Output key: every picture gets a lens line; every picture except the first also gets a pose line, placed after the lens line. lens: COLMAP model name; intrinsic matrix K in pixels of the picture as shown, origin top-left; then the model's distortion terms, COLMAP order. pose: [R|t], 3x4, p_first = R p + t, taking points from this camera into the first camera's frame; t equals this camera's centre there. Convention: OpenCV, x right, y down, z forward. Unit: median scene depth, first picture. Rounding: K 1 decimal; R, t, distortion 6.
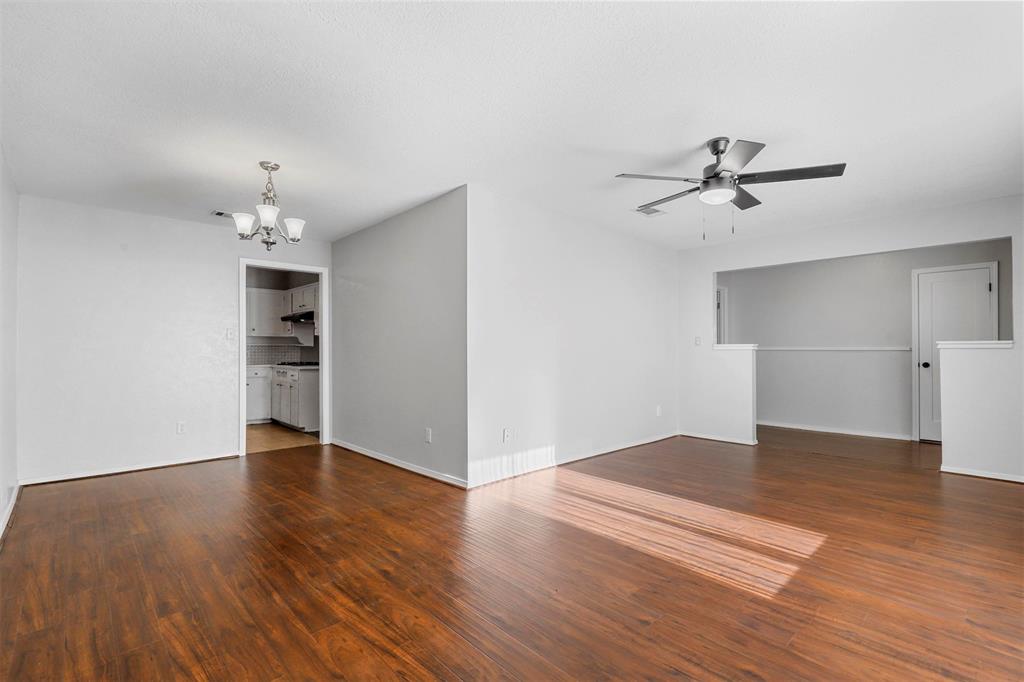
lens RADIAL K [[466.2, 0, 502.5], [0, 466.2, 348.1], [0, 0, 1]] dist [0.008926, -0.002362]
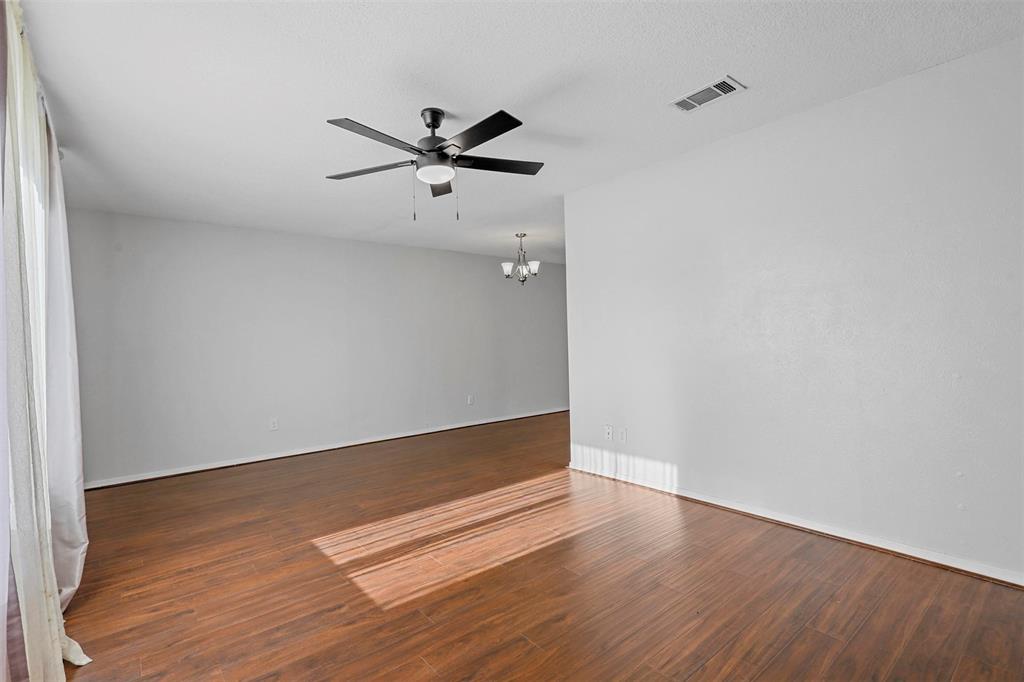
lens RADIAL K [[466.2, 0, 516.7], [0, 466.2, 344.6], [0, 0, 1]] dist [0.008926, -0.002362]
pose [[-0.052739, -0.001242, -0.998608, 1.411681], [0.039267, 0.999223, -0.003316, 0.009238], [0.997836, -0.039387, -0.052649, 1.271766]]
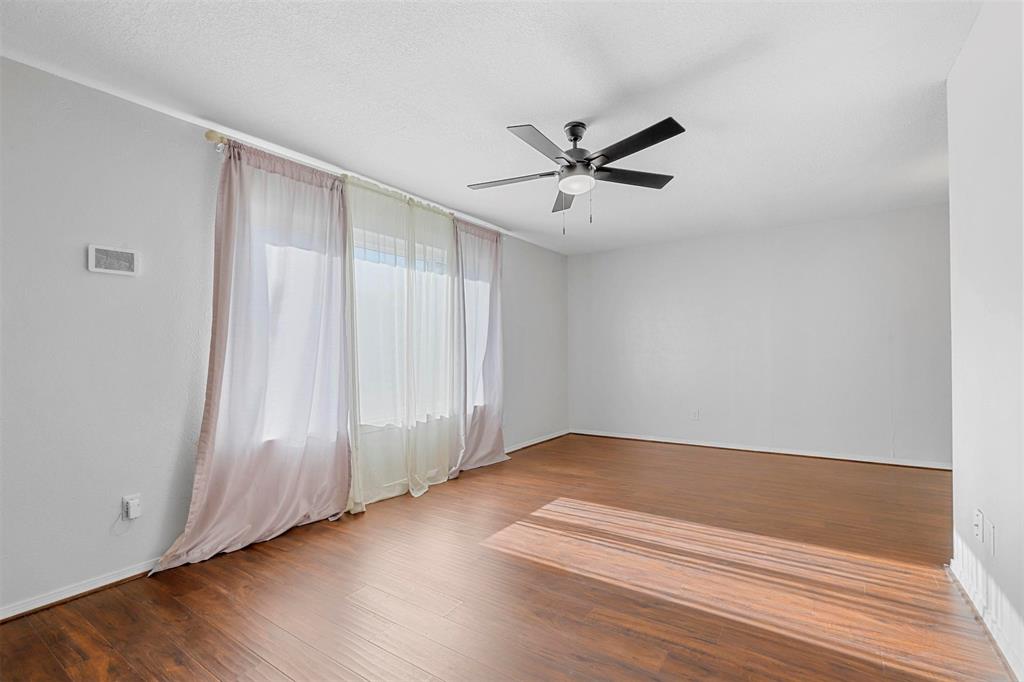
lens RADIAL K [[466.2, 0, 513.2], [0, 466.2, 345.5], [0, 0, 1]] dist [0.008926, -0.002362]
pose [[-0.971765, 0.008912, -0.235784, 0.859884], [0.013030, 0.999788, -0.015912, 0.008658], [0.235592, -0.018535, -0.971675, 1.988181]]
